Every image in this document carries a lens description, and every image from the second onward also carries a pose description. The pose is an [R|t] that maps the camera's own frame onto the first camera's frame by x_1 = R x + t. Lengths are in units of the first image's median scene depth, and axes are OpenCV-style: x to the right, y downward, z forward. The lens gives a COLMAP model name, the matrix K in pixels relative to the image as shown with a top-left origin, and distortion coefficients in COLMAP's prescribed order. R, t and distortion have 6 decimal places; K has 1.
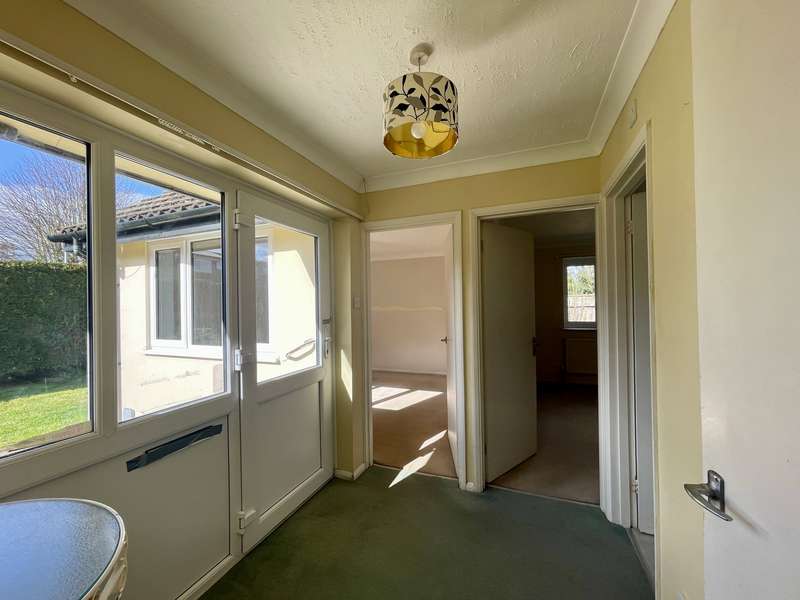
lens RADIAL K [[322.8, 0, 395.1], [0, 322.8, 303.2], [0, 0, 1]] dist [0.011500, -0.000426]
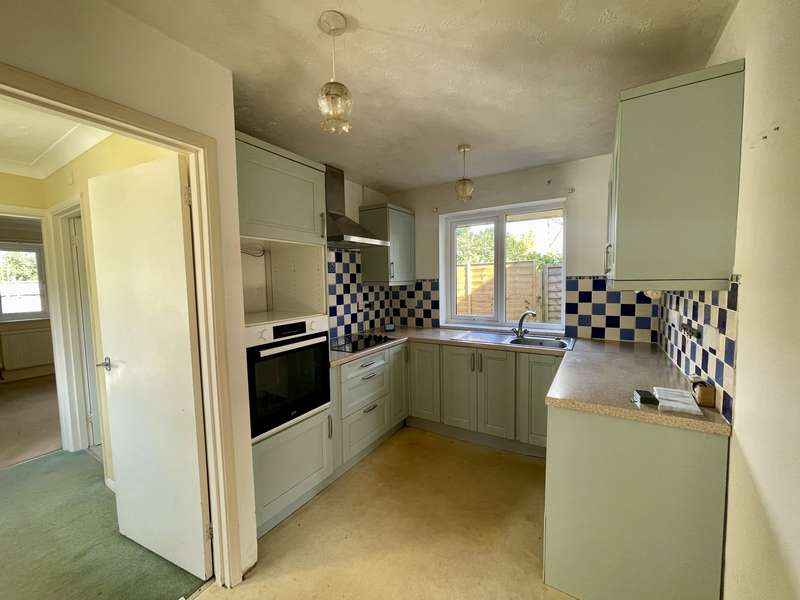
lens RADIAL K [[322.8, 0, 394.6], [0, 322.8, 303.1], [0, 0, 1]] dist [0.011500, -0.000426]
pose [[0.194820, -0.060650, 0.978962, -0.370030], [0.011170, 0.998159, 0.059616, -0.026280], [-0.980775, -0.000679, 0.195139, -0.576169]]
